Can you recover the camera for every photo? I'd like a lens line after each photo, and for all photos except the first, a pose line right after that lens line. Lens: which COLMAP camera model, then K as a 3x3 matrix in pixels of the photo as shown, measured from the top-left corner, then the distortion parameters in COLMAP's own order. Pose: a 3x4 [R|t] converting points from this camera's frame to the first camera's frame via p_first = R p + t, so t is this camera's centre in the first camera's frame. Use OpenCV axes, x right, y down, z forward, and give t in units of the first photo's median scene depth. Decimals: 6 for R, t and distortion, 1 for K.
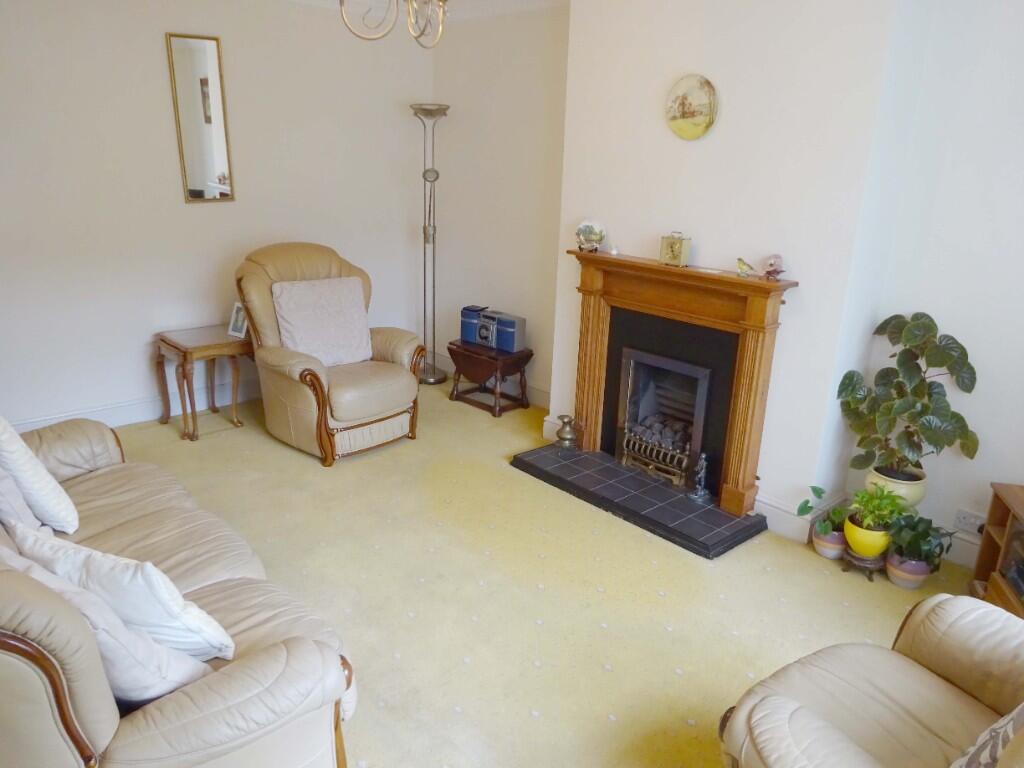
lens RADIAL K [[750.7, 0, 517.1], [0, 750.7, 380.6], [0, 0, 1]] dist [-0.004020, 0.000513]
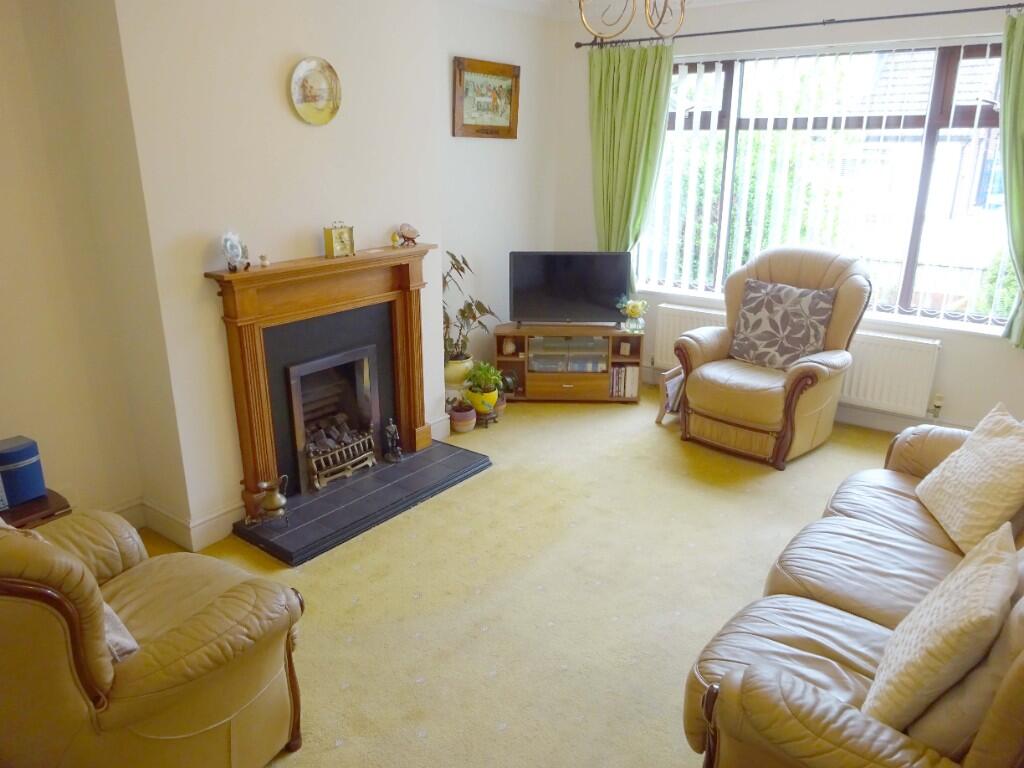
lens RADIAL K [[750.7, 0, 517.1], [0, 750.7, 380.6], [0, 0, 1]] dist [-0.004020, 0.000513]
pose [[-0.182534, -0.315139, 0.931326, -0.814387], [0.296388, 0.885539, 0.357736, -0.300251], [-0.937462, 0.341333, -0.068237, 0.940746]]
